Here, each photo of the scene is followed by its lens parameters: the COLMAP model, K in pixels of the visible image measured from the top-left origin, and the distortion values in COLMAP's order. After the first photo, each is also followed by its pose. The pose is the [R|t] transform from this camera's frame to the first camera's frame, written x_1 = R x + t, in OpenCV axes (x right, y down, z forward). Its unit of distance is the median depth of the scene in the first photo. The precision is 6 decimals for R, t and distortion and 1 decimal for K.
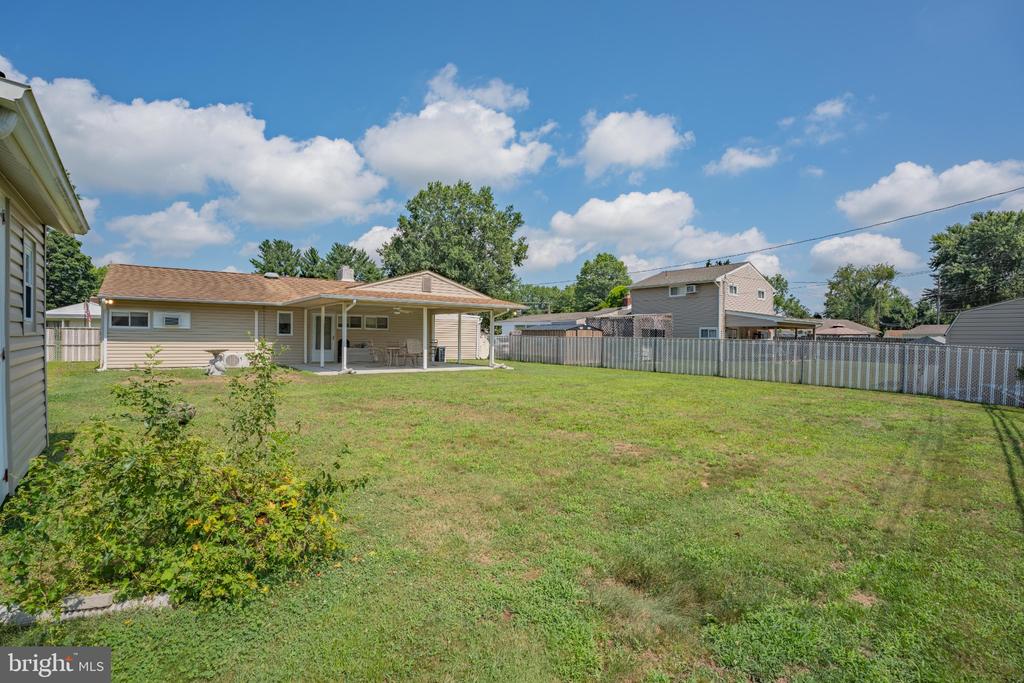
lens RADIAL K [[502.0, 0, 512.0], [0, 502.0, 341.5], [0, 0, 1]] dist [0.000923, 0.000137]
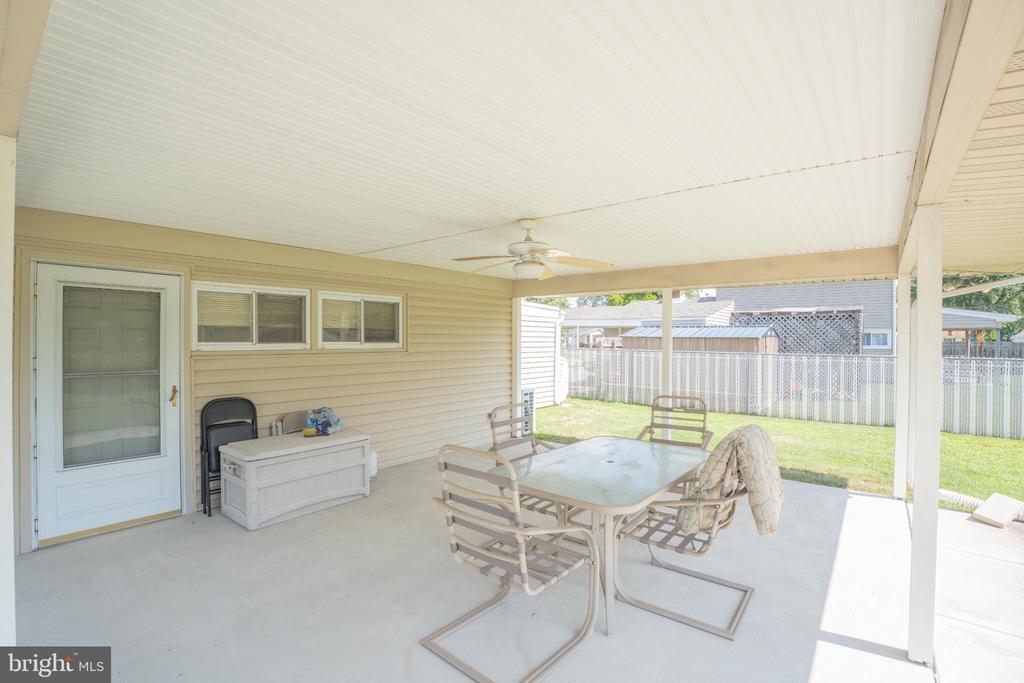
lens RADIAL K [[502.0, 0, 512.0], [0, 502.0, 341.5], [0, 0, 1]] dist [0.000923, 0.000137]
pose [[0.971091, -0.009063, 0.238536, -0.270259], [0.009209, 0.999957, 0.000501, -0.027687], [-0.238530, 0.001710, 0.971134, 0.769285]]
